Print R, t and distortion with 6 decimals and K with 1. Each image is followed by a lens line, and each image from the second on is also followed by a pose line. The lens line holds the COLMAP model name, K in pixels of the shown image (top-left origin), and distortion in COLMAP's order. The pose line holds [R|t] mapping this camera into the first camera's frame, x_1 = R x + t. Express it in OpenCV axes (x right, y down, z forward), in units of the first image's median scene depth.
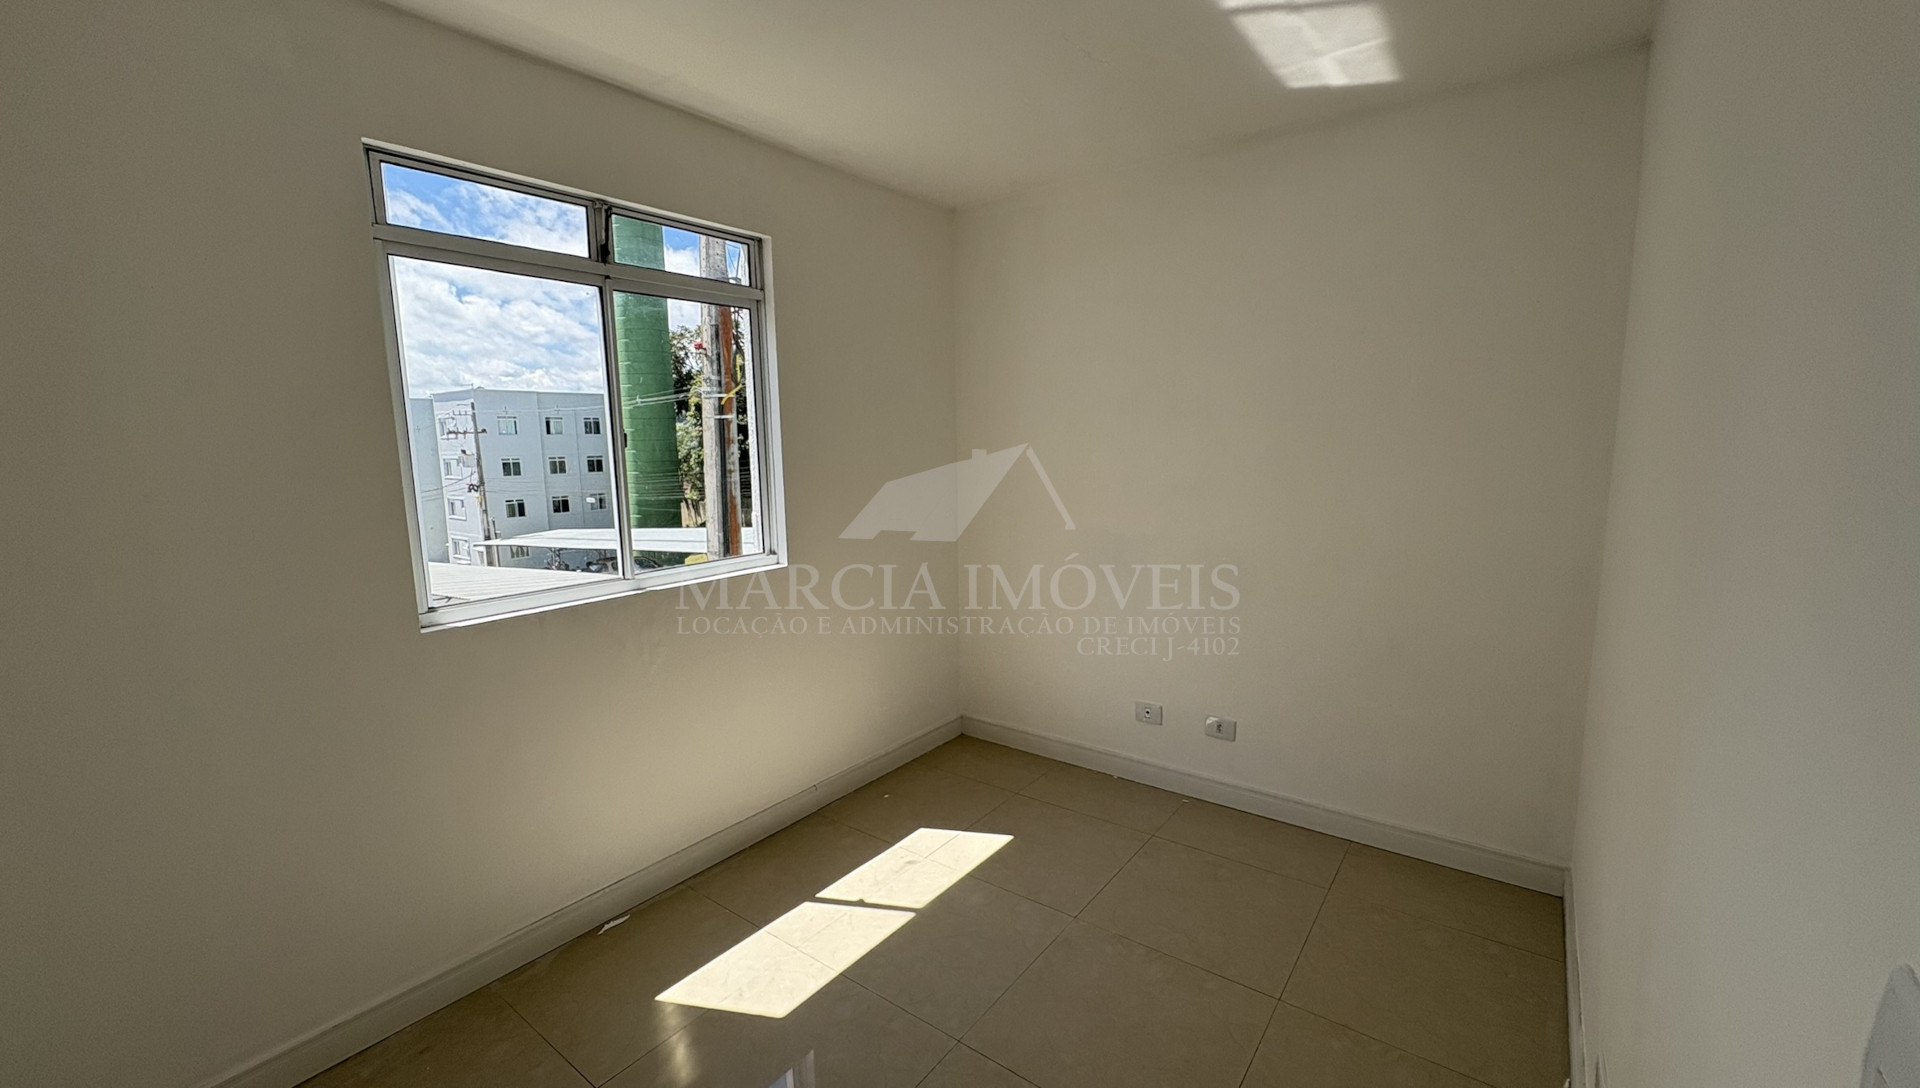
lens RADIAL K [[762.8, 0, 960.0], [0, 762.8, 544.0], [0, 0, 1]] dist [0.001446, -0.000318]
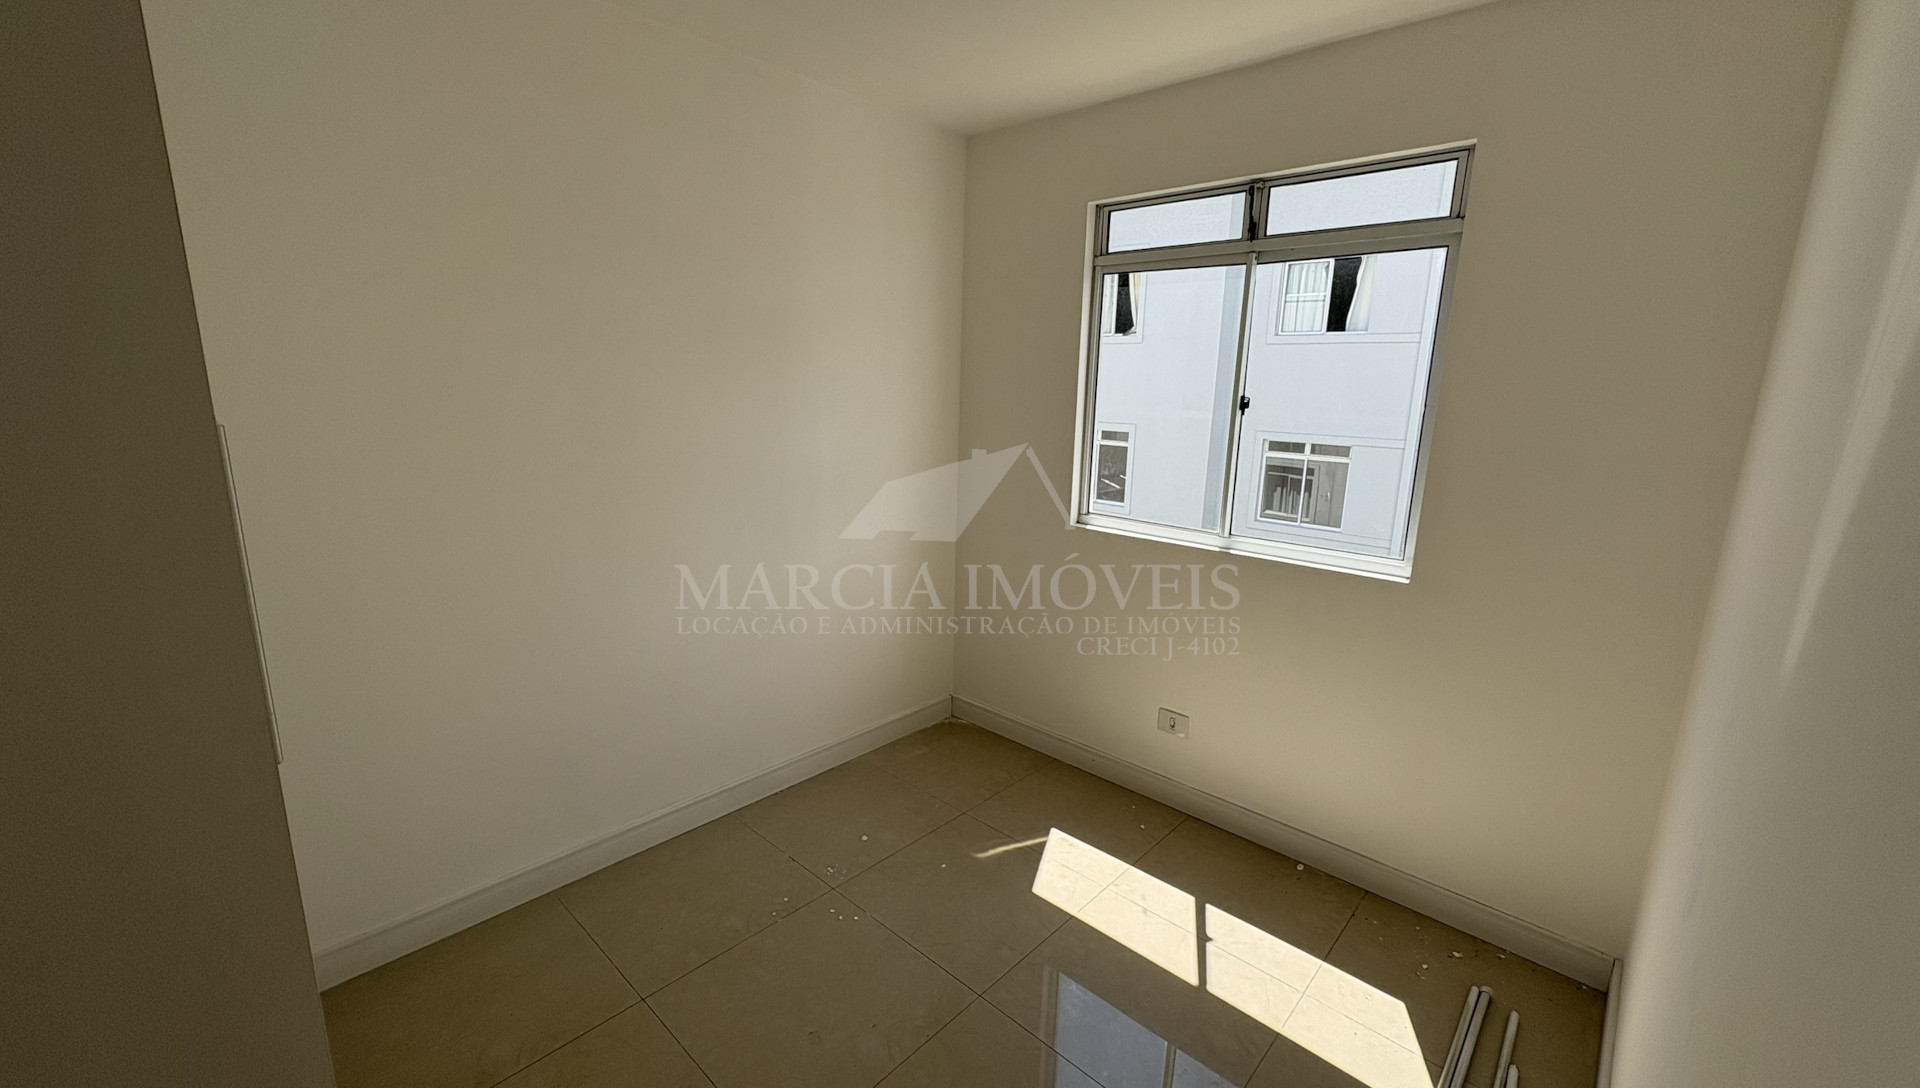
lens RADIAL K [[762.8, 0, 960.0], [0, 762.8, 544.0], [0, 0, 1]] dist [0.001446, -0.000318]
pose [[-0.095093, 0.220782, -0.970676, 0.678402], [-0.159622, 0.959096, 0.233785, -0.137678], [0.982587, 0.177173, -0.055961, 0.705291]]
